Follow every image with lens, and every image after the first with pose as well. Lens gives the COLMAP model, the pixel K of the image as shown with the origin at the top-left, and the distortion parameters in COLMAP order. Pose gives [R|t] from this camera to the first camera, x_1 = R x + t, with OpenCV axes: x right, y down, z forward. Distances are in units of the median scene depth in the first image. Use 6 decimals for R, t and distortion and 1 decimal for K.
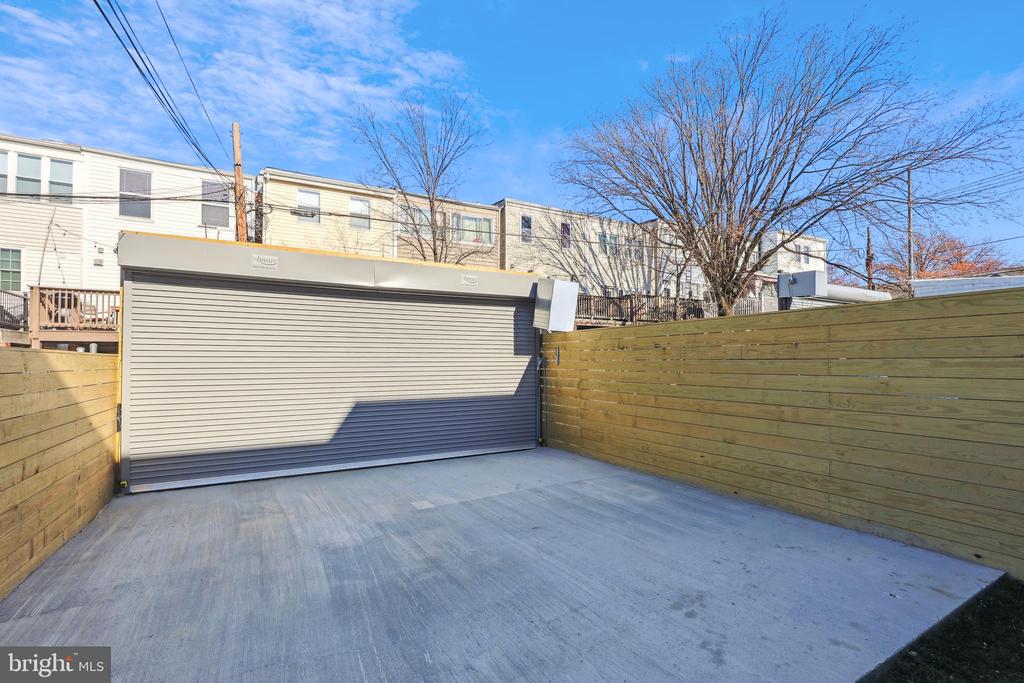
lens RADIAL K [[467.5, 0, 512.0], [0, 467.5, 341.5], [0, 0, 1]] dist [-0.010044, 0.001112]
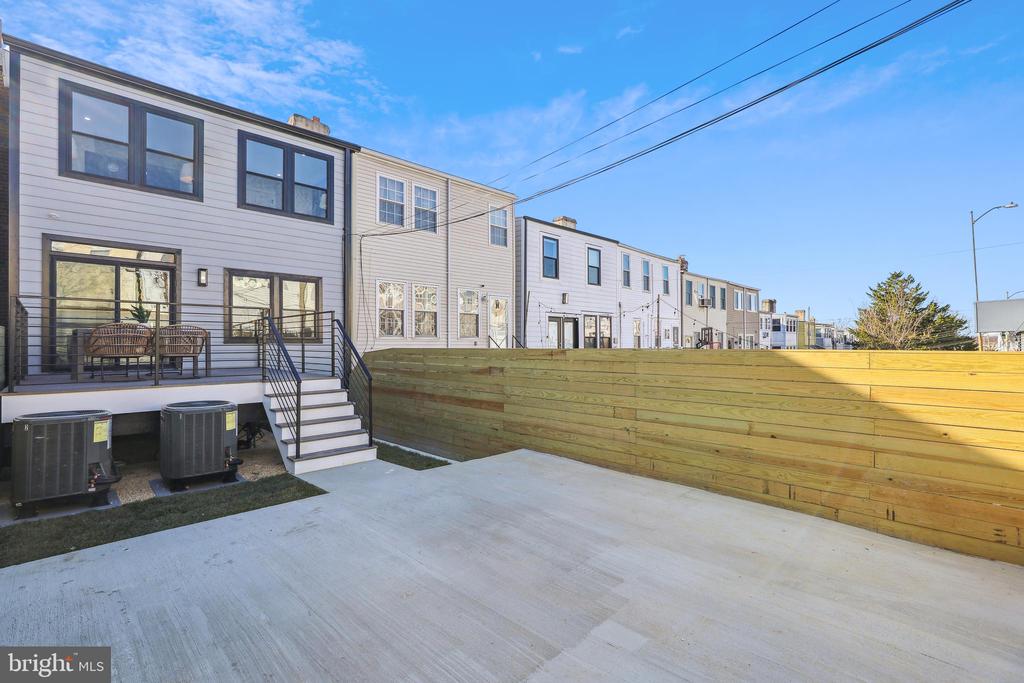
lens RADIAL K [[467.5, 0, 512.0], [0, 467.5, 341.5], [0, 0, 1]] dist [-0.010044, 0.001112]
pose [[-0.965986, 0.006226, -0.258521, 0.058742], [0.018410, 0.998829, -0.044738, 0.024808], [0.257940, -0.047975, -0.964969, 1.303443]]
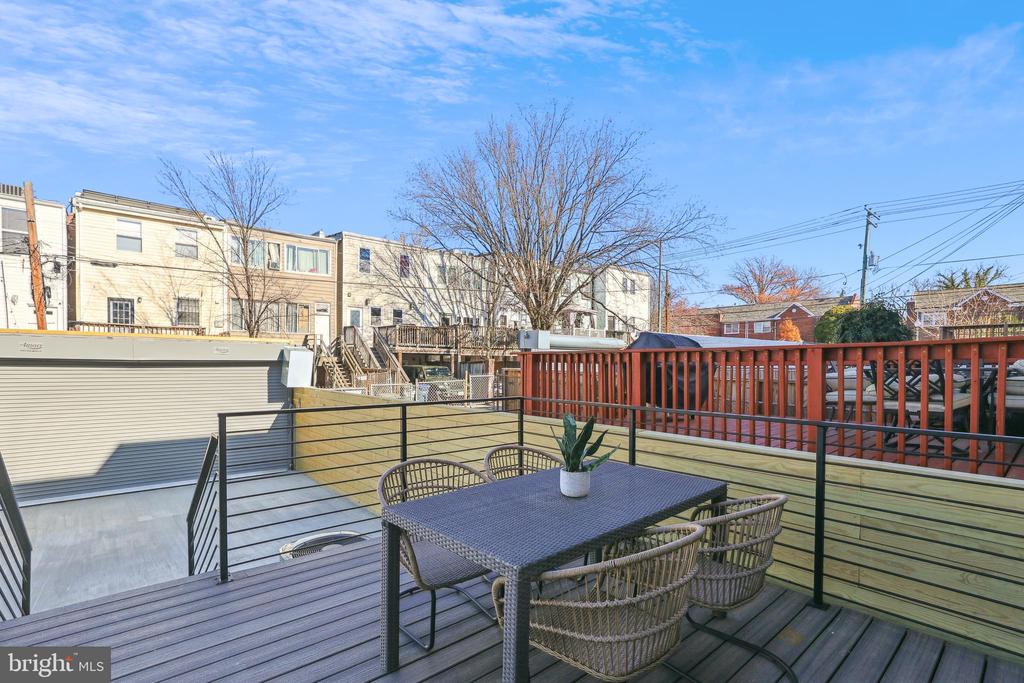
lens RADIAL K [[471.6, 0, 512.5], [0, 471.6, 370.6], [0, 0, 1]] dist [-0.014375, 0.000349]
pose [[0.978148, 0.009583, 0.207688, 0.583948], [-0.021545, 0.998231, 0.055409, -0.217285], [-0.206789, -0.058672, 0.976625, -0.635741]]
